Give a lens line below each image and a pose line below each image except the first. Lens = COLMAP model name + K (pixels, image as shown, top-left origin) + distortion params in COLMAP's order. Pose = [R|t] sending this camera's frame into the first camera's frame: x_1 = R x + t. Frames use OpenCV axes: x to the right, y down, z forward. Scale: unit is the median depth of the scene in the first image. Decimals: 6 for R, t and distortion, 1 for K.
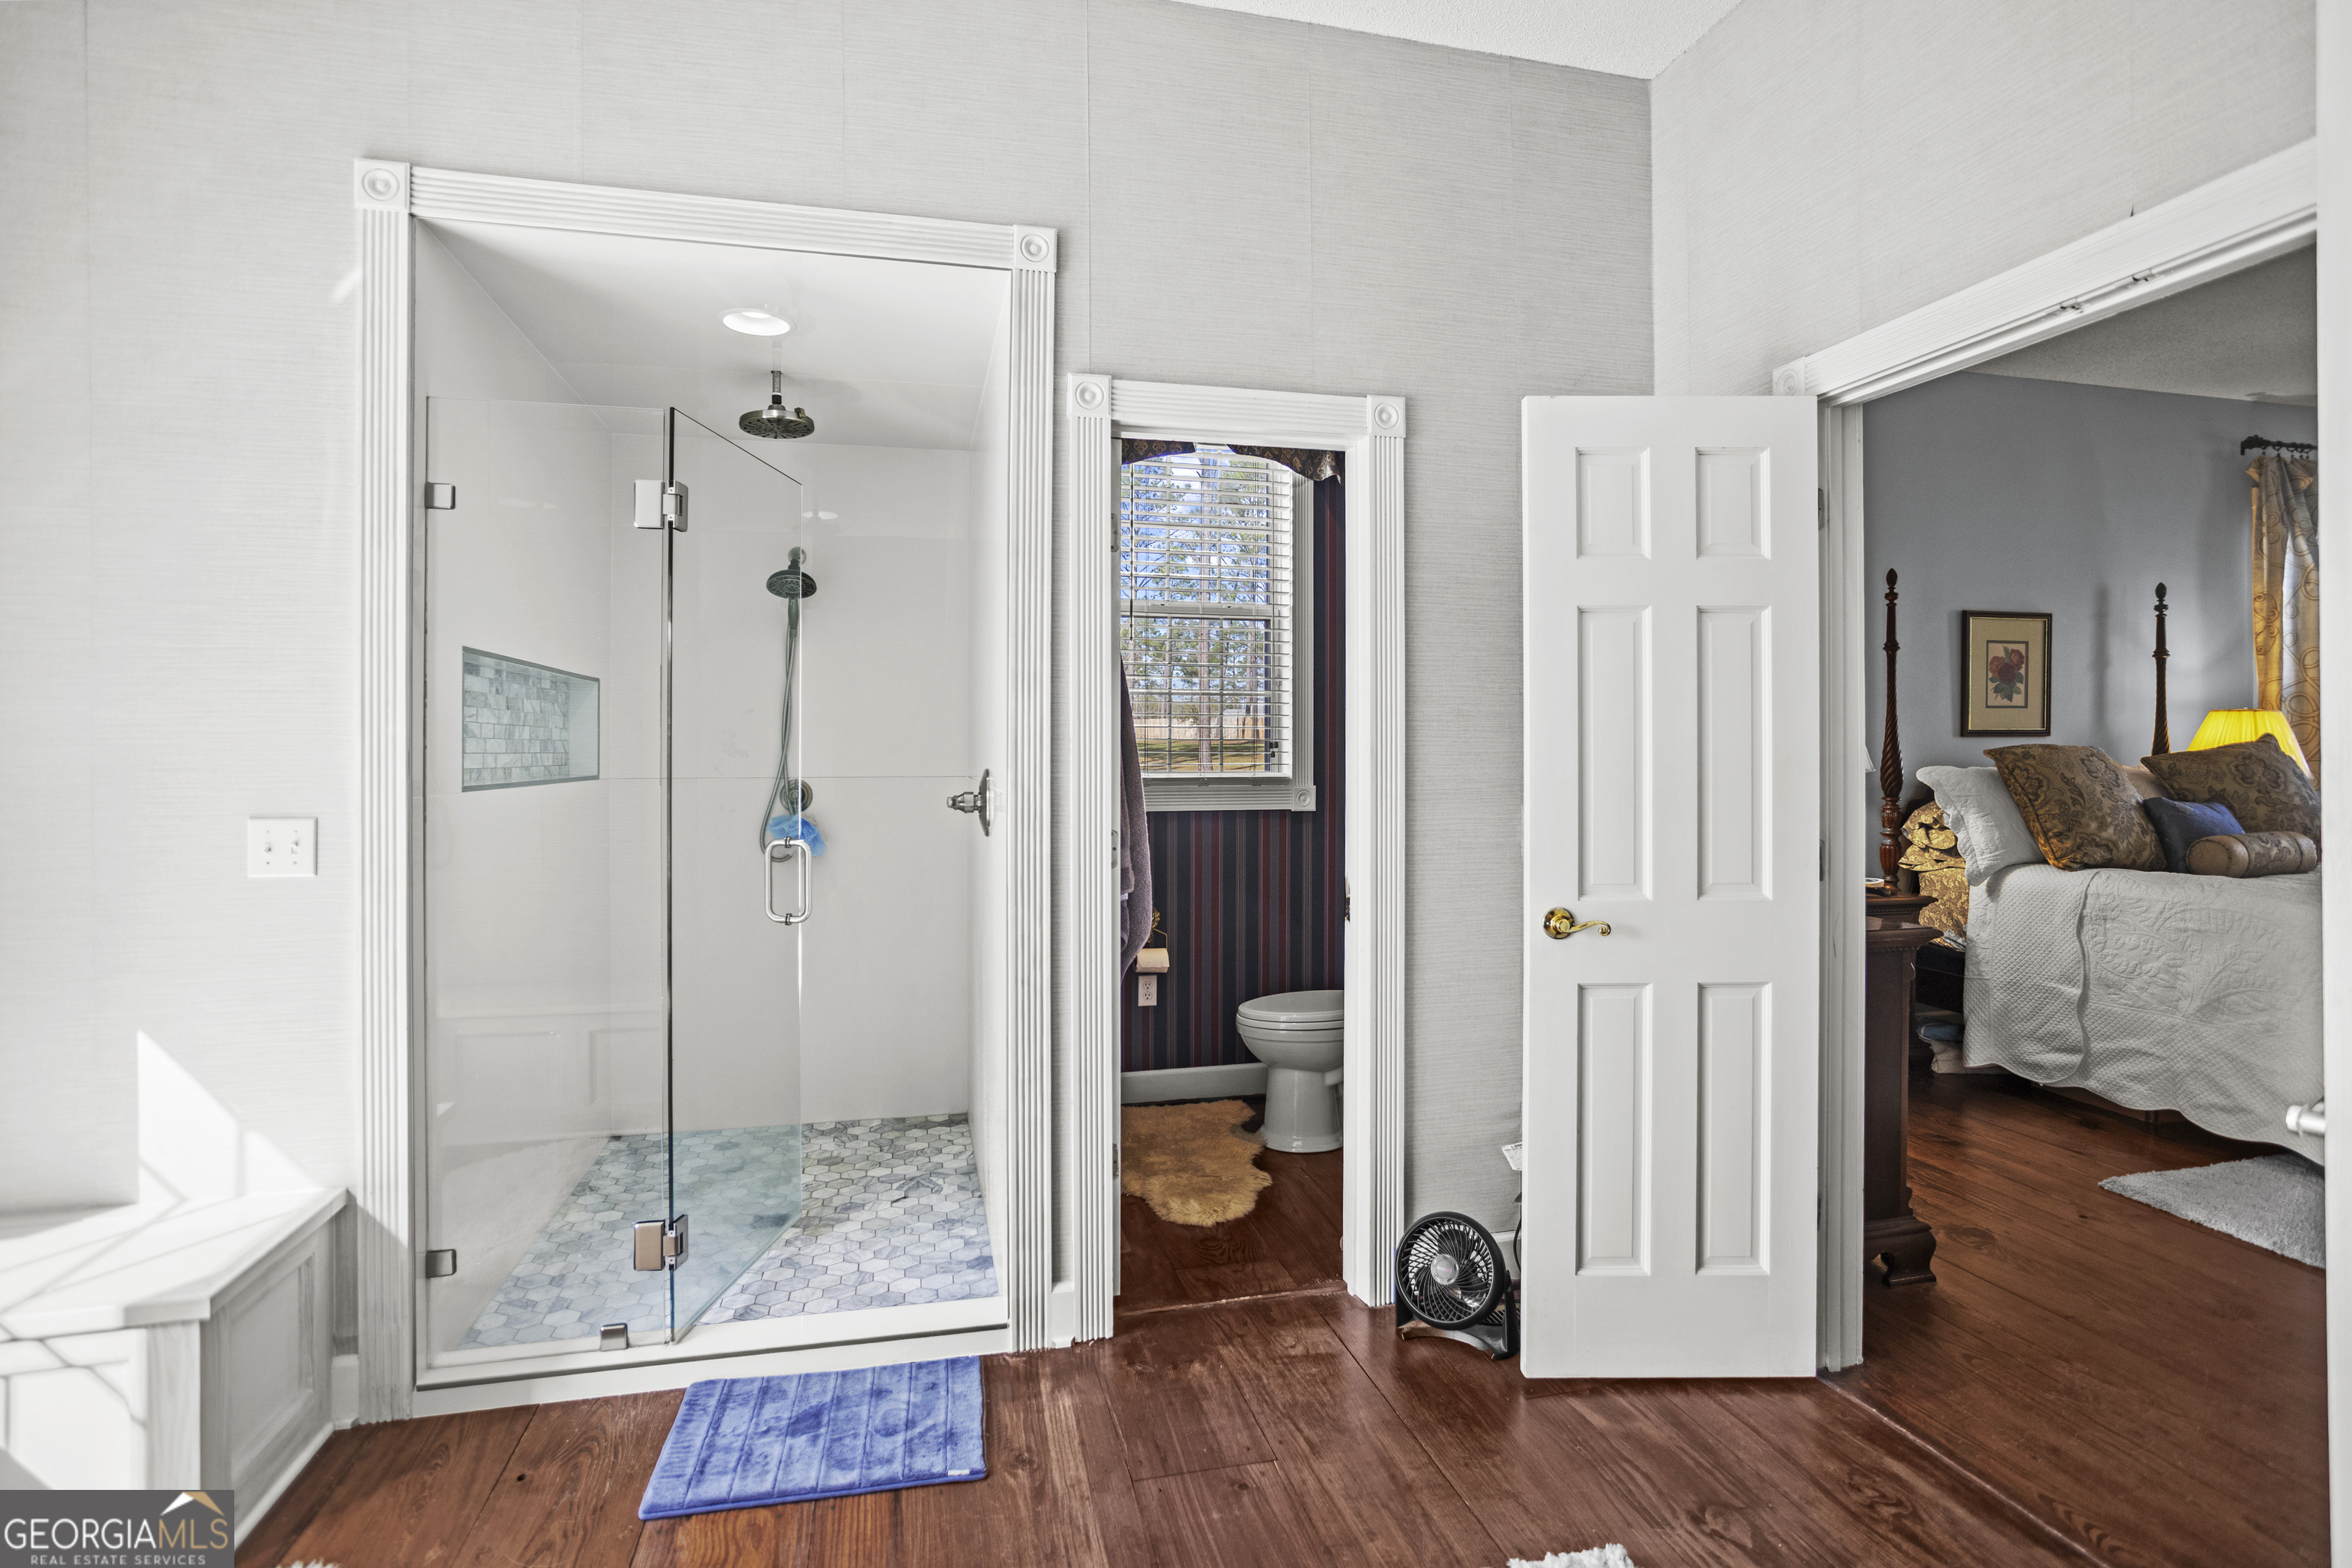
lens RADIAL K [[1213.3, 0, 1173.4], [0, 1213.3, 734.9], [0, 0, 1]] dist [-0.028998, 0.027094]
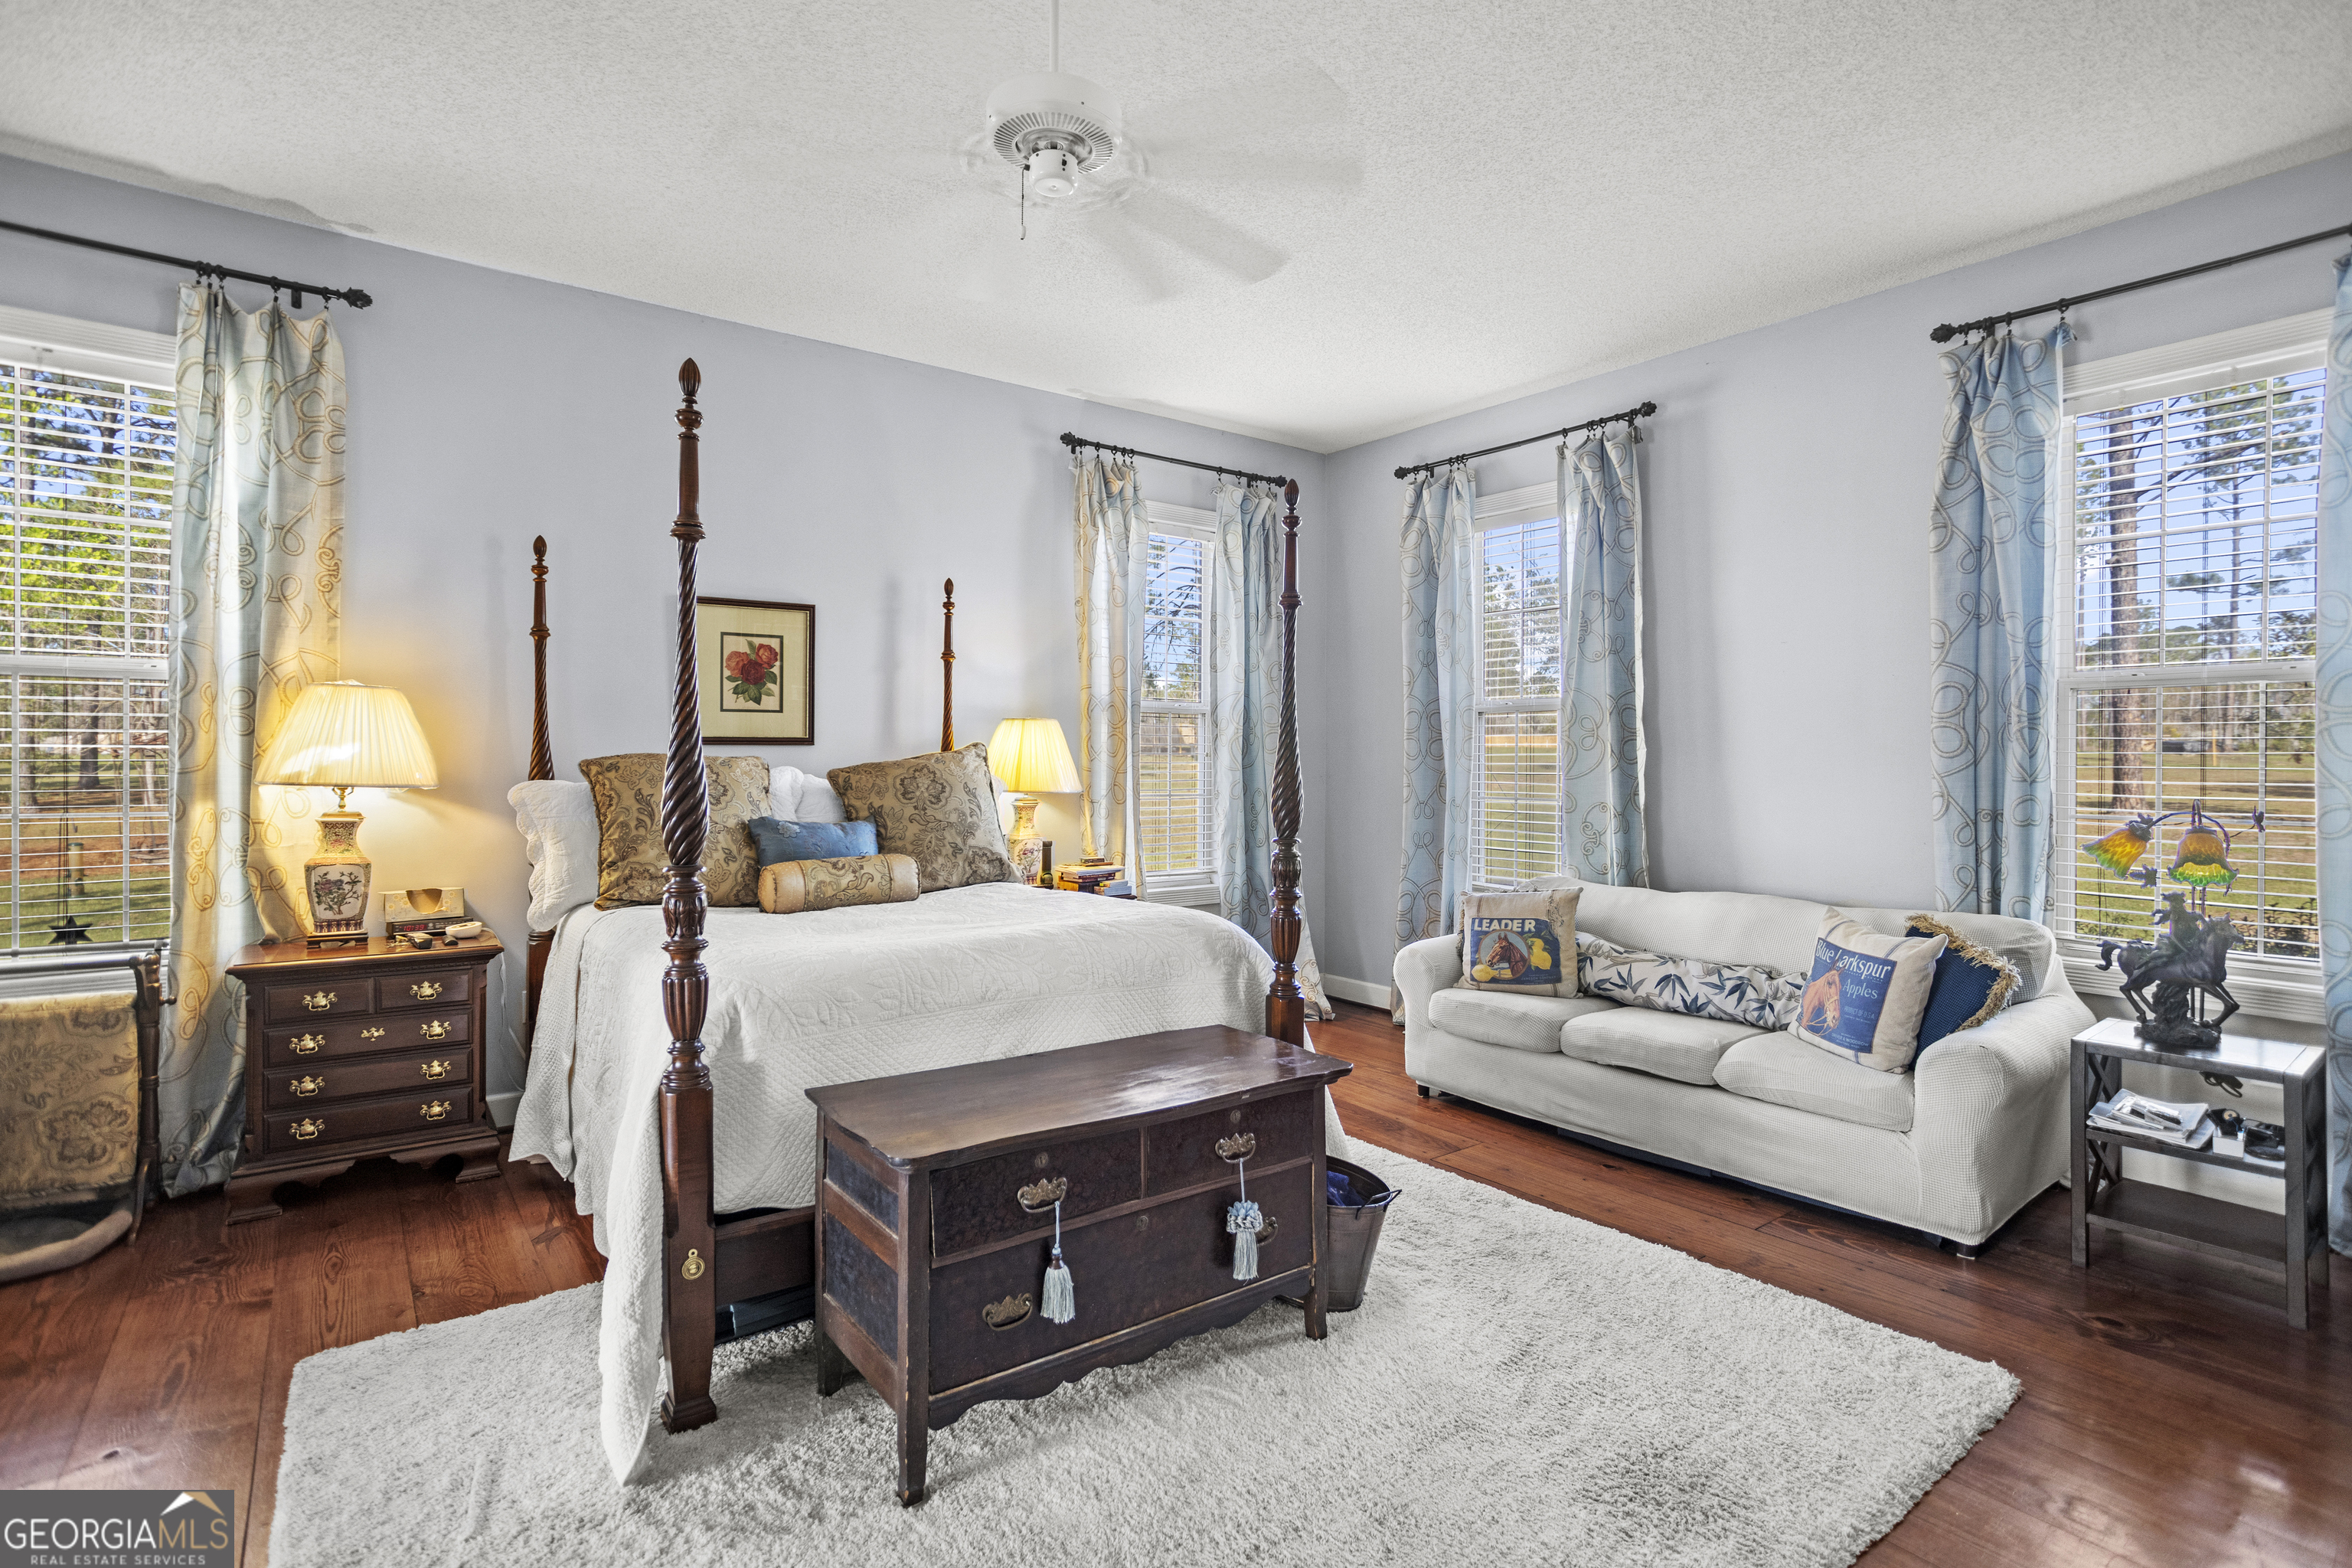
lens RADIAL K [[1153.8, 0, 1176.0], [0, 1153.8, 784.0], [0, 0, 1]] dist [-0.080916, 0.053586]
pose [[0.923427, -0.005204, 0.383739, 0.775680], [-0.007596, 0.999464, 0.031835, 0.000996], [-0.383699, -0.032312, 0.922893, 0.151309]]
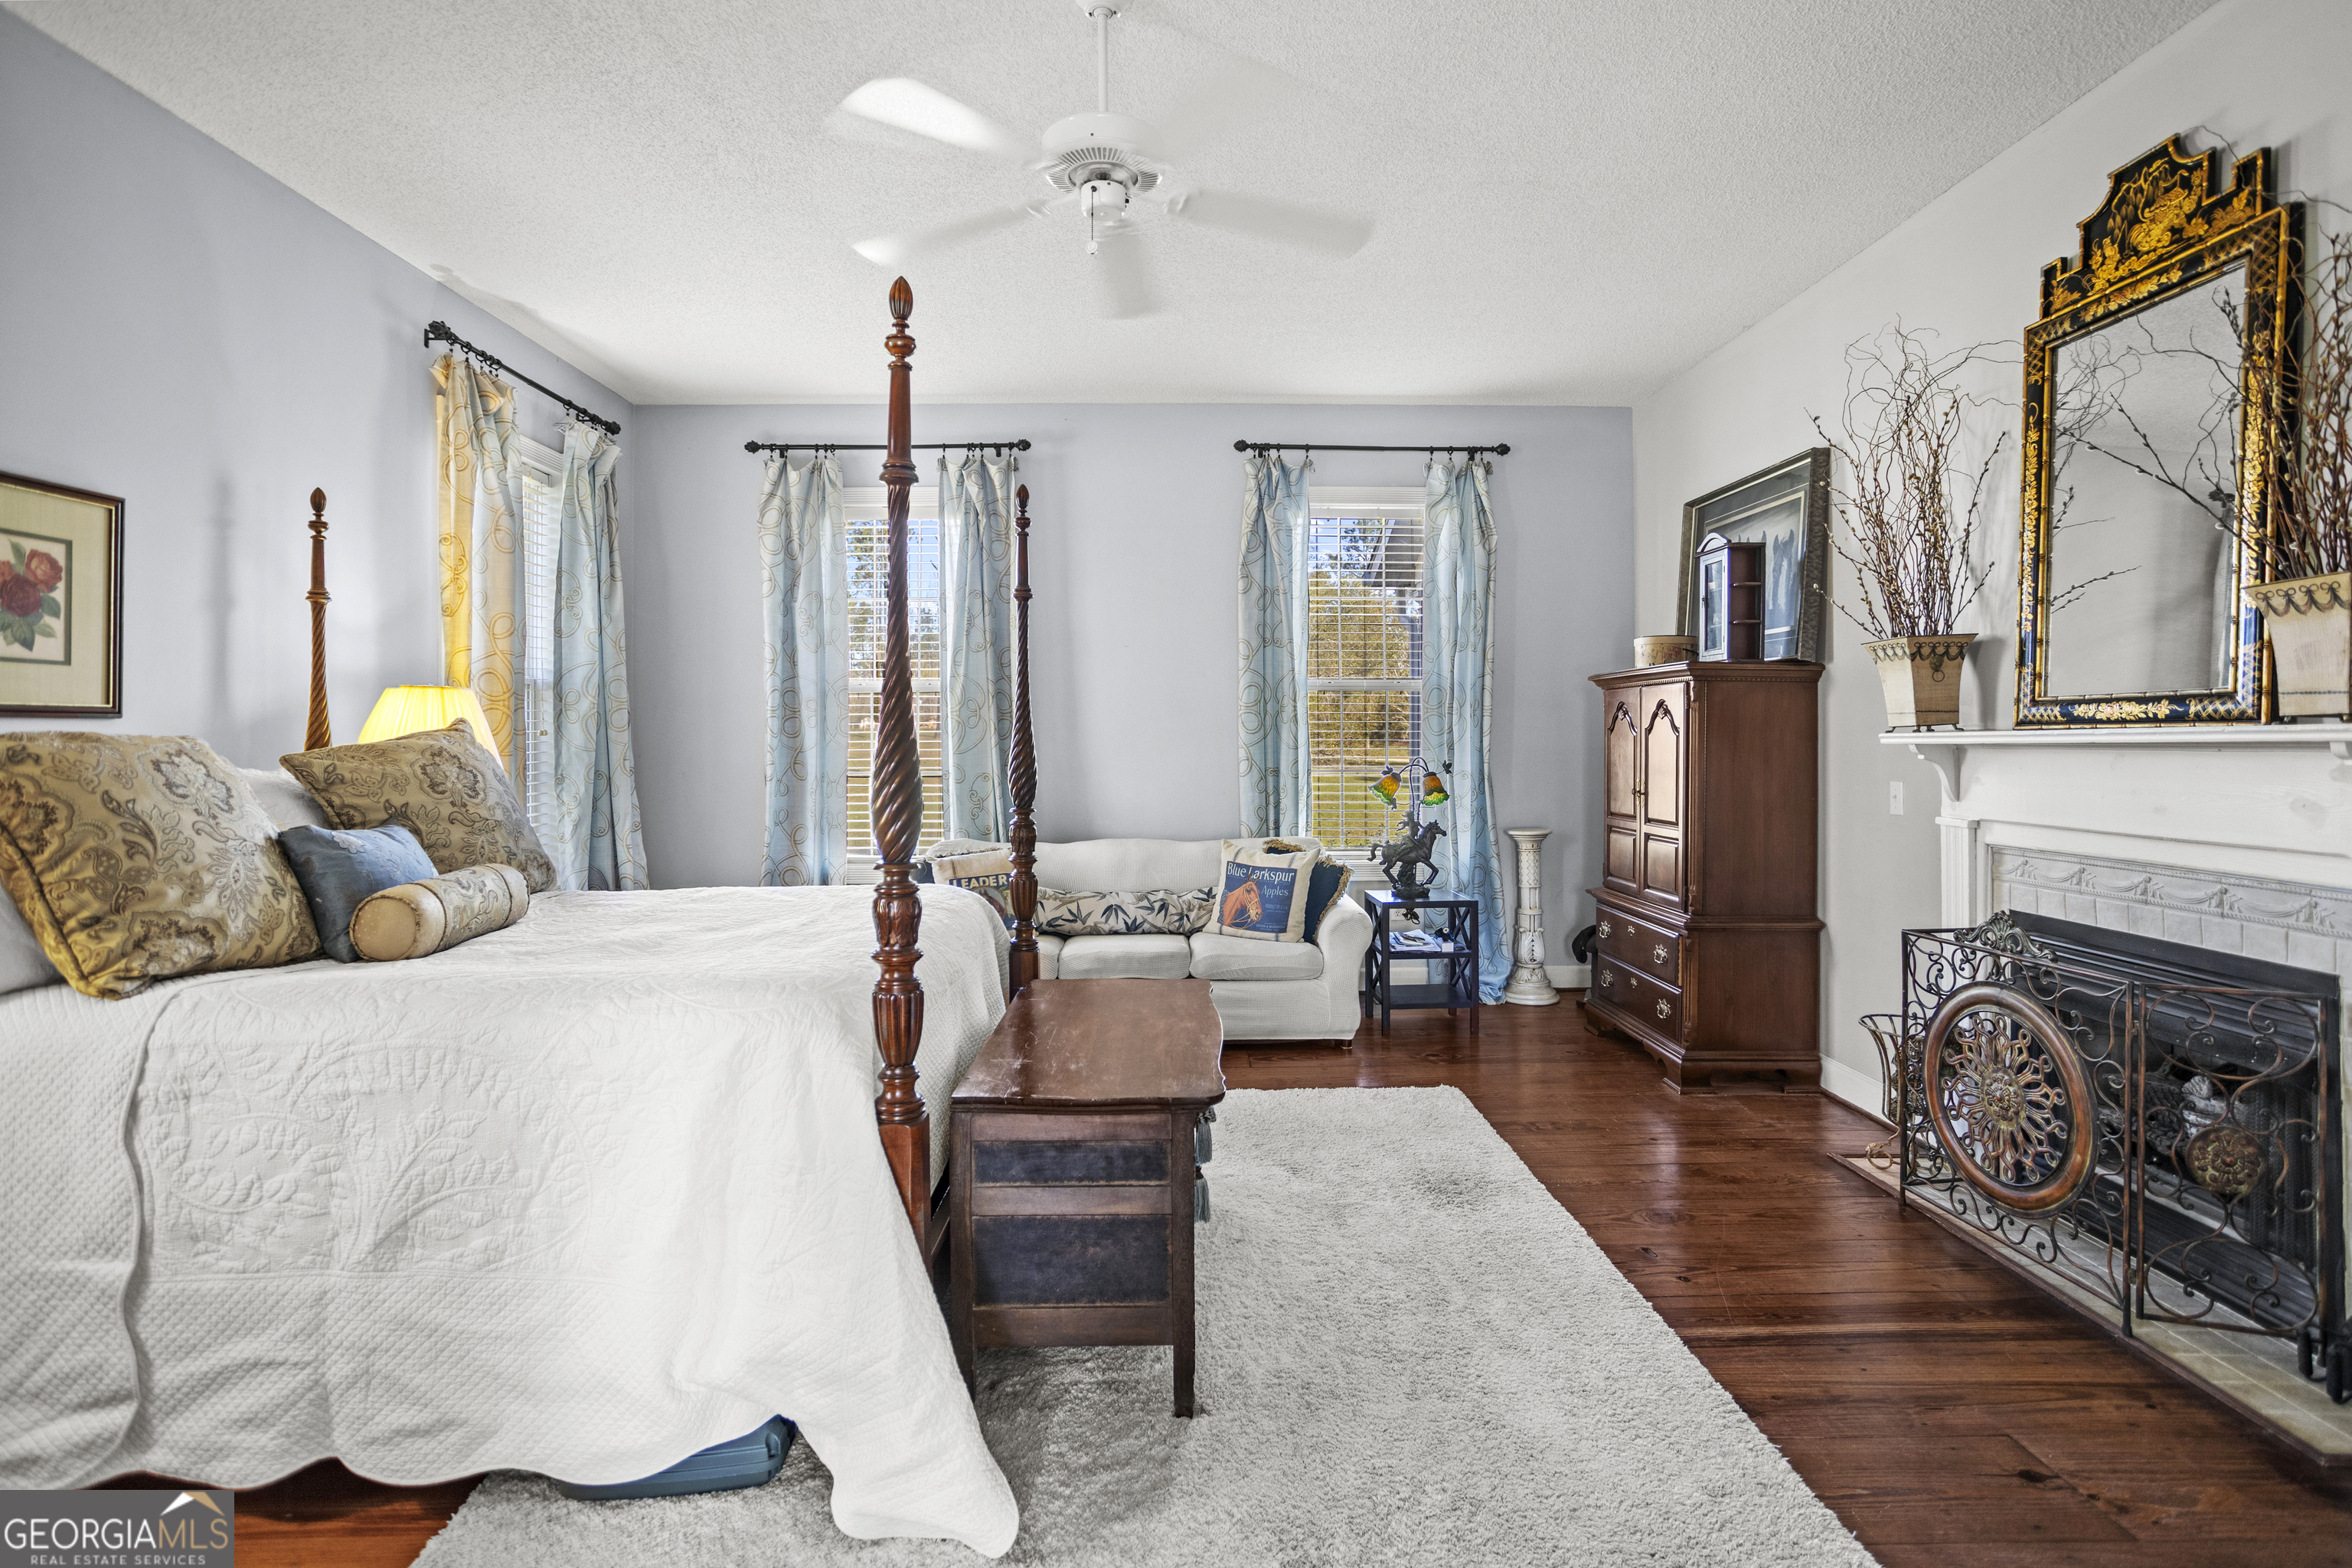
lens RADIAL K [[1137.6, 0, 1234.3], [0, 1137.6, 752.5], [0, 0, 1]] dist [-0.053692, 0.021599]
pose [[0.206417, -0.013038, 0.978377, 0.399185], [-0.008450, 0.999850, 0.015107, 0.005631], [-0.978428, -0.011386, 0.206275, 0.464540]]
